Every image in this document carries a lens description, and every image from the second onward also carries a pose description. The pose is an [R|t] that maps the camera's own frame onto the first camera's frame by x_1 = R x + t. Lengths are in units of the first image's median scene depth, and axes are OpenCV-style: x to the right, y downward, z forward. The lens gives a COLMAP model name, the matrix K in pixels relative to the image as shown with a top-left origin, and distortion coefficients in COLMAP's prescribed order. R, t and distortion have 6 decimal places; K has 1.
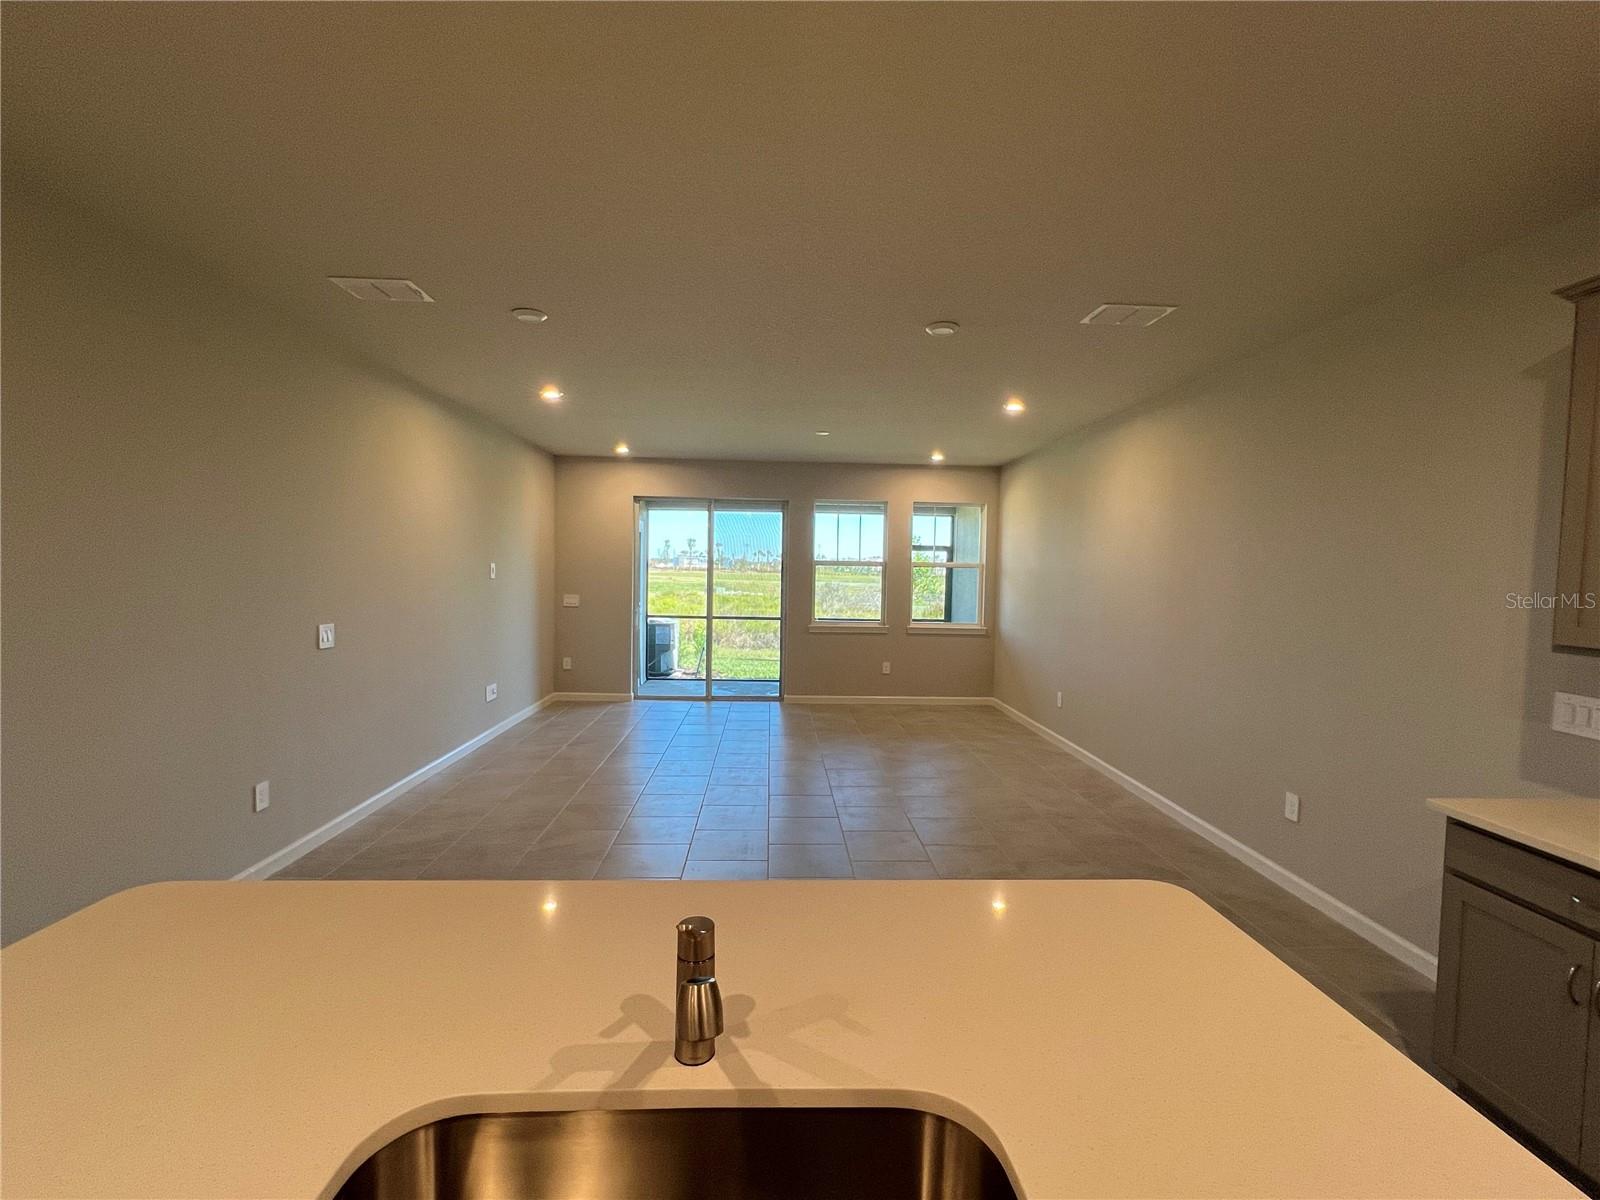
lens RADIAL K [[716.4, 0, 801.7], [0, 716.4, 598.9], [0, 0, 1]] dist [-0.002702, -0.000306]
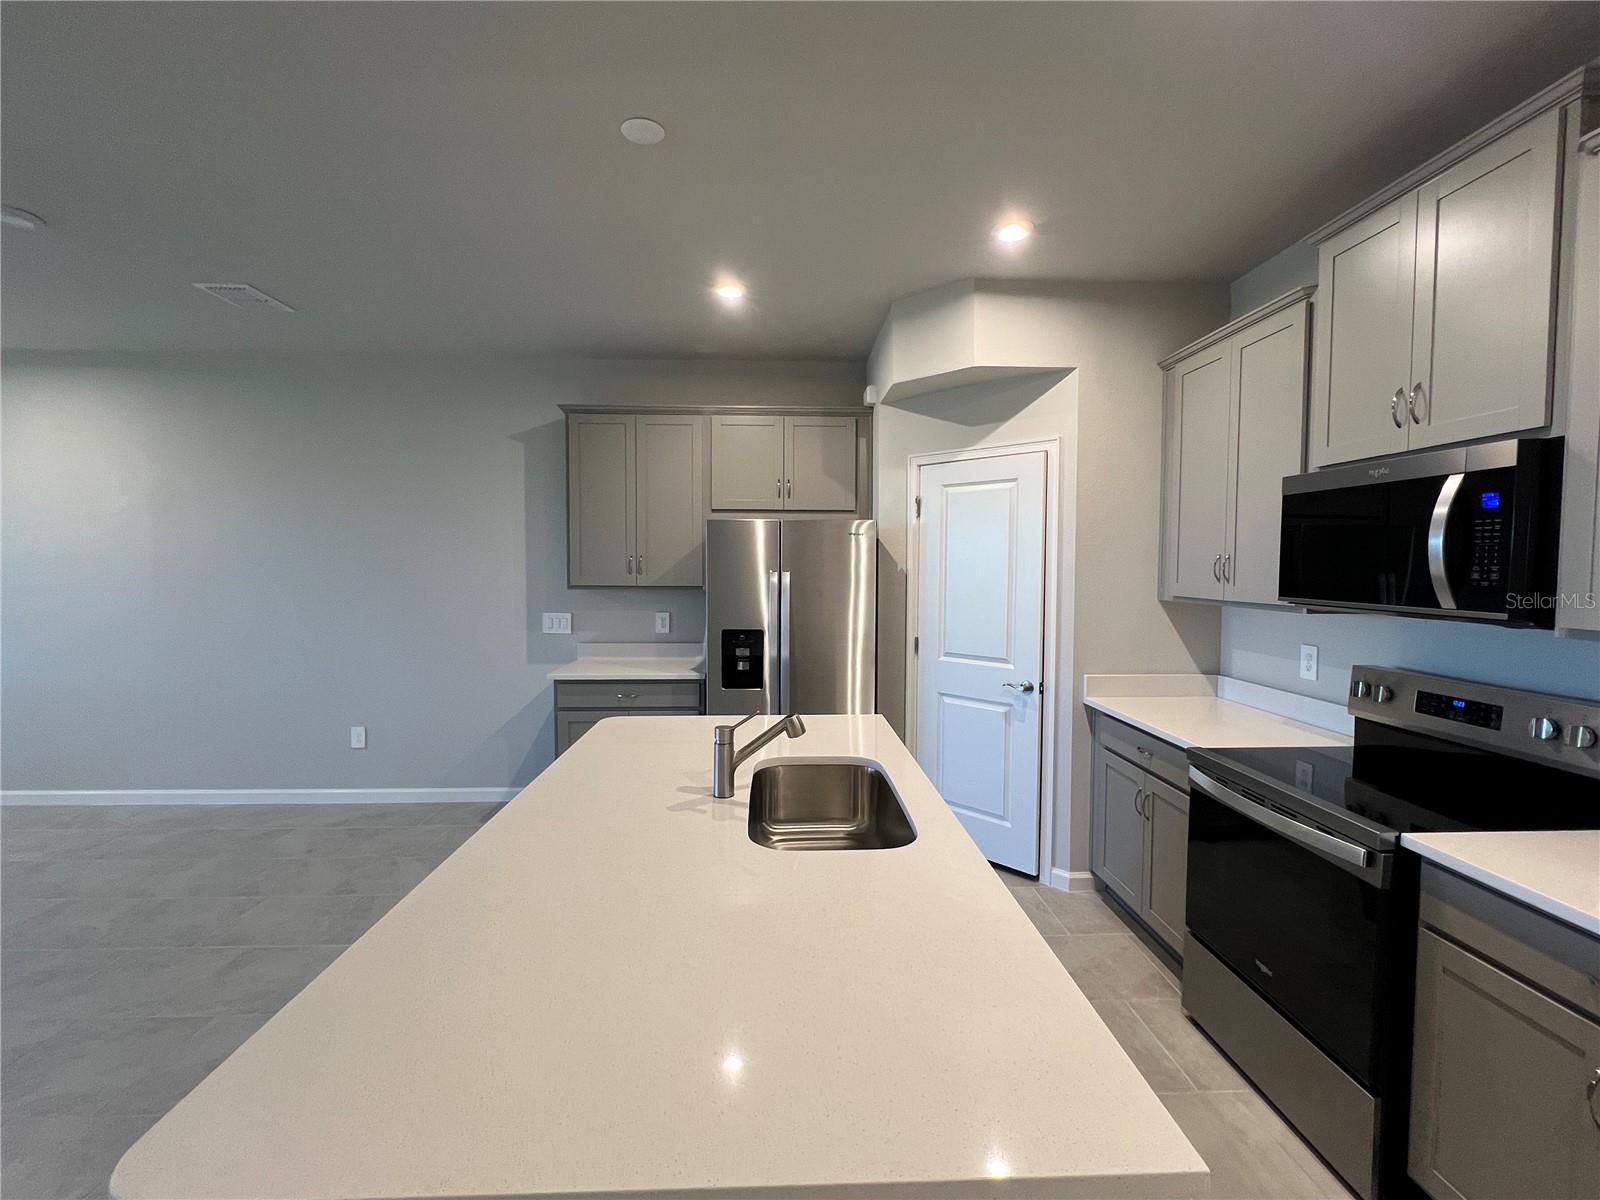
lens RADIAL K [[716.4, 0, 801.7], [0, 716.4, 598.9], [0, 0, 1]] dist [-0.002702, -0.000306]
pose [[0.006570, -0.069039, 0.997592, -0.550585], [0.043175, 0.996703, 0.068693, -0.004213], [-0.999046, 0.042620, 0.009529, 0.201420]]
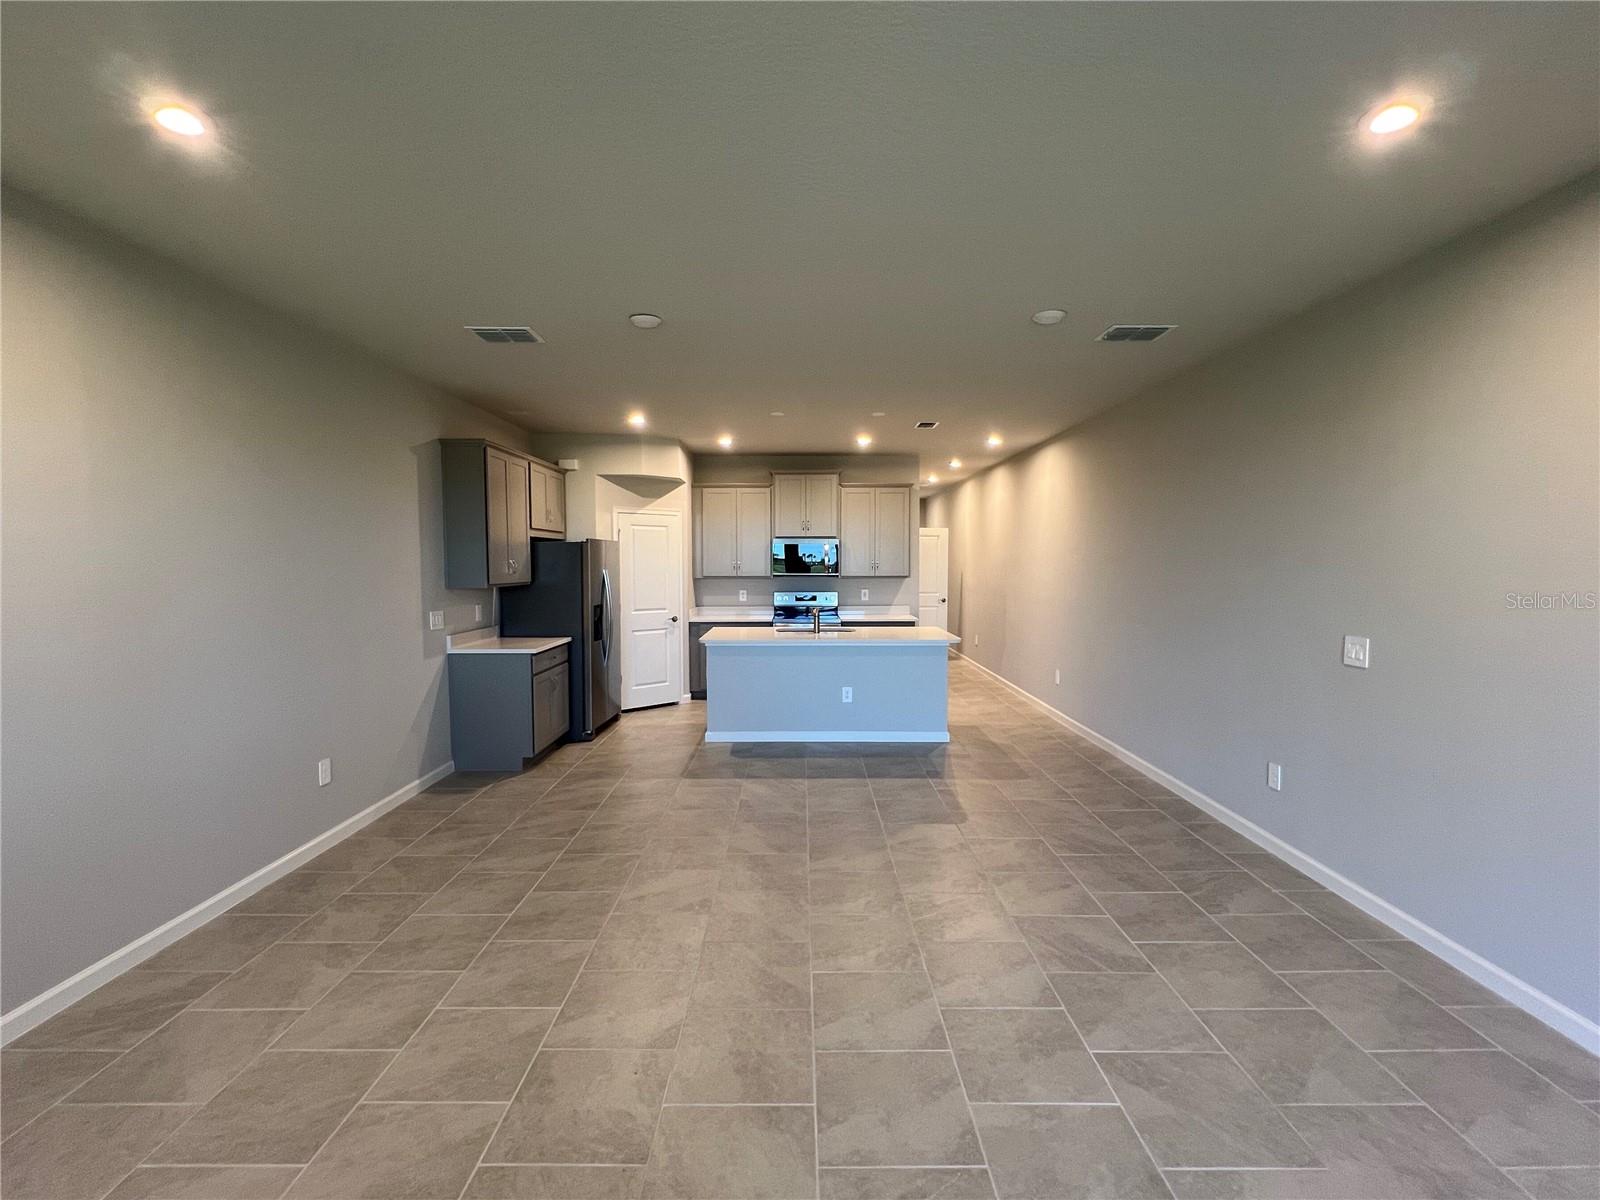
lens RADIAL K [[716.4, 0, 801.7], [0, 716.4, 598.9], [0, 0, 1]] dist [-0.002702, -0.000306]
pose [[-0.999002, -0.019871, 0.039999, -0.071488], [-0.015821, 0.994947, 0.099146, -0.087608], [-0.041767, 0.098414, -0.994269, 2.031831]]
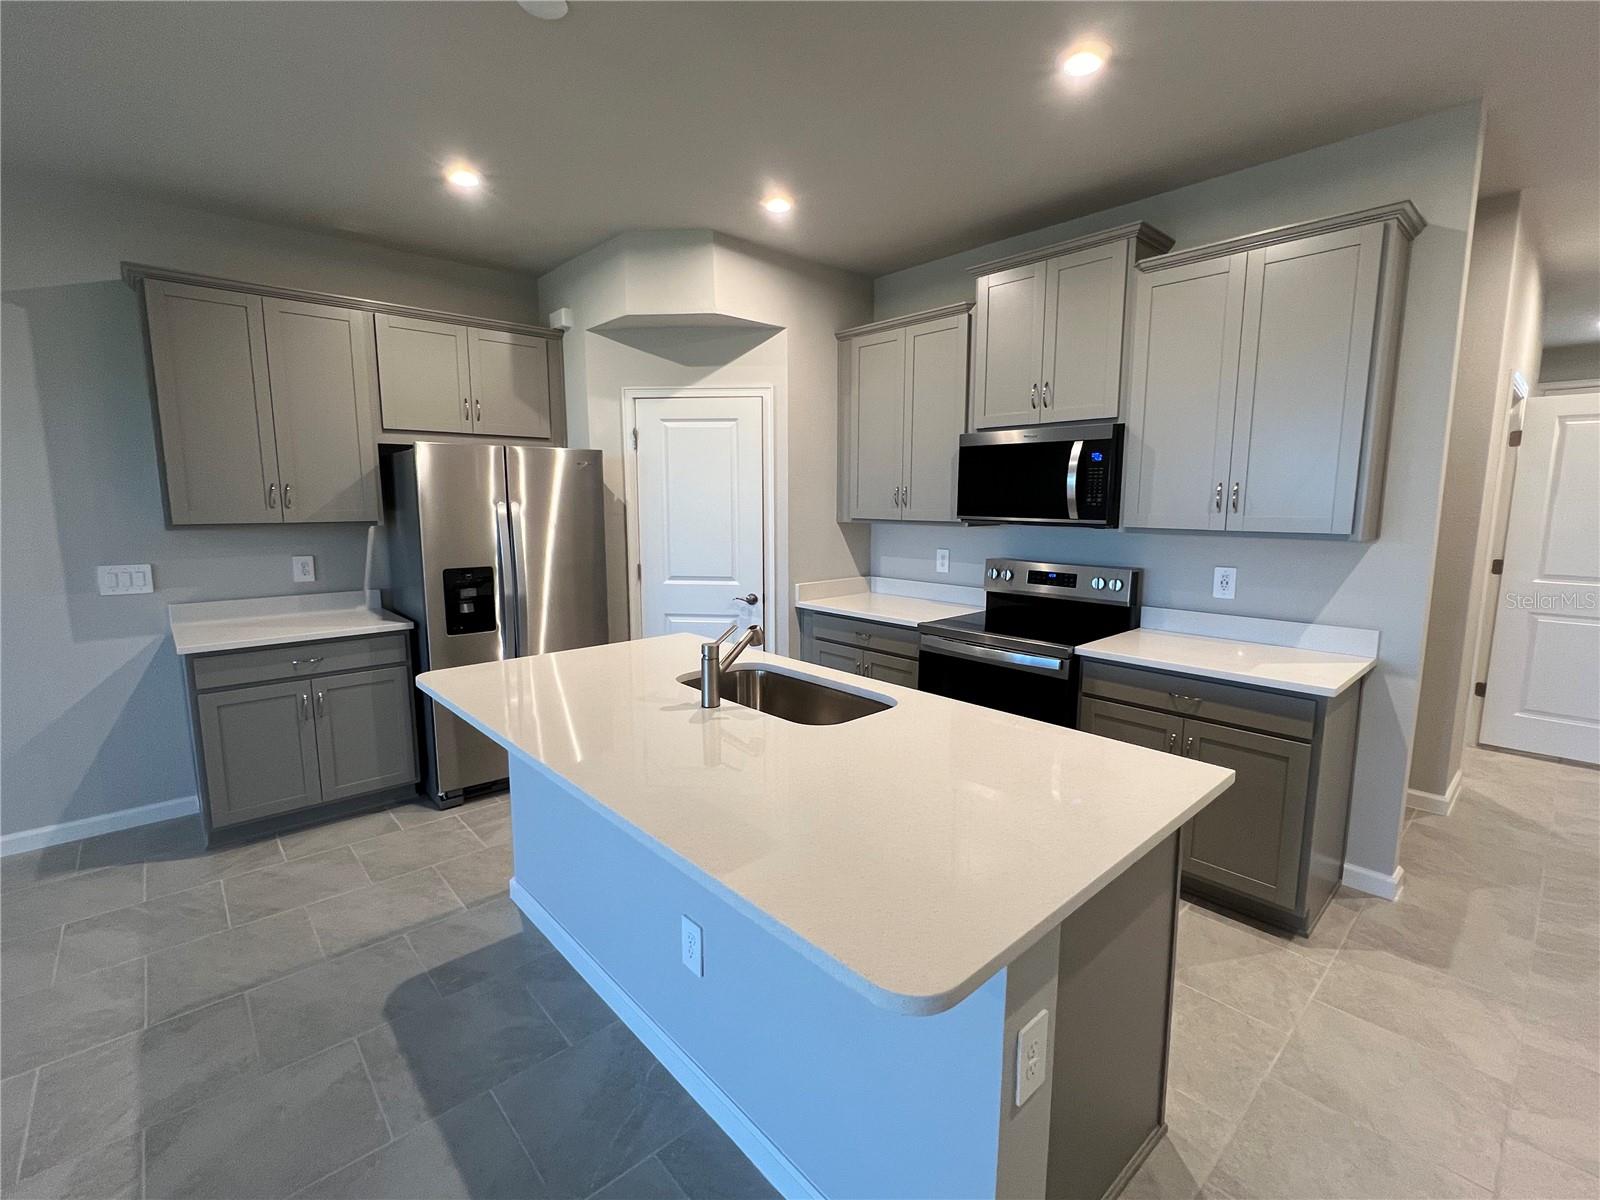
lens RADIAL K [[716.4, 0, 801.7], [0, 716.4, 598.9], [0, 0, 1]] dist [-0.002702, -0.000306]
pose [[-0.640286, -0.129720, 0.757104, -0.510755], [0.021731, 0.982184, 0.186662, -0.017760], [-0.767829, 0.135970, -0.626060, 0.562269]]
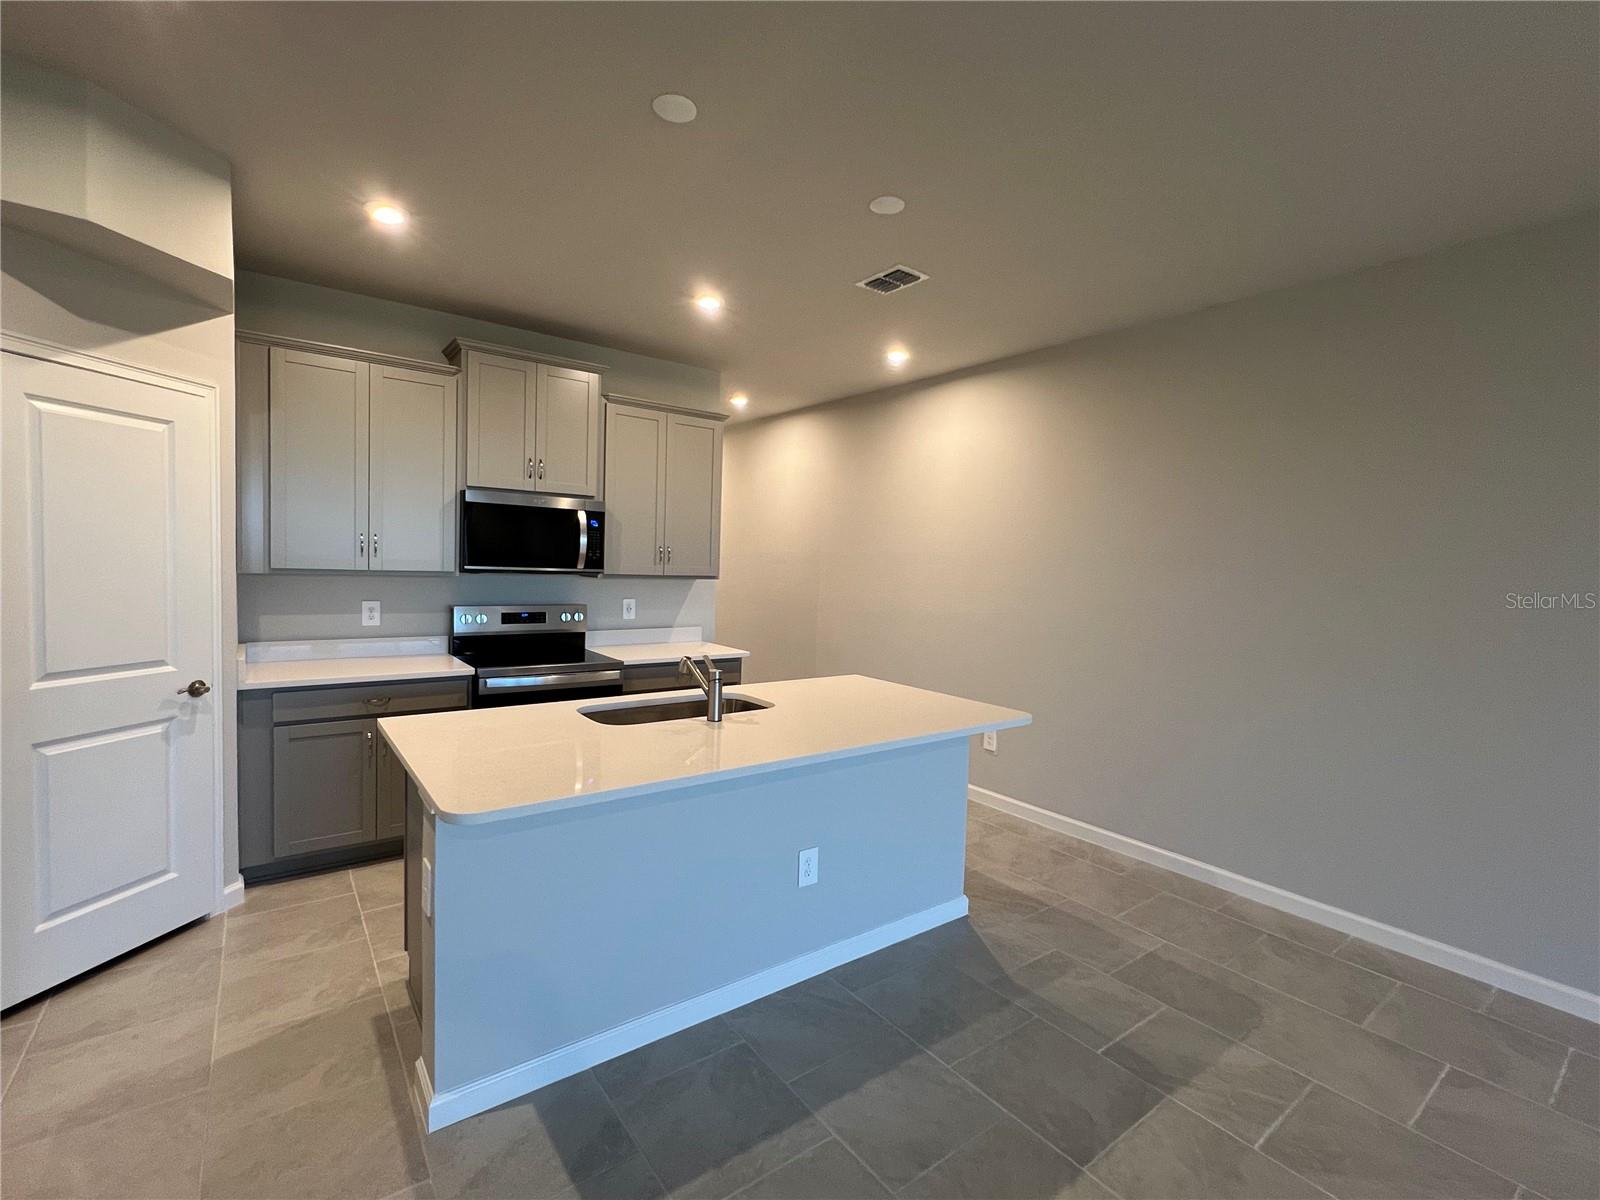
lens RADIAL K [[716.4, 0, 801.7], [0, 716.4, 598.9], [0, 0, 1]] dist [-0.002702, -0.000306]
pose [[-0.821855, -0.017988, -0.569412, 0.300084], [-0.075558, 0.994113, 0.077651, -0.011574], [0.564664, 0.106841, -0.818376, 0.895339]]
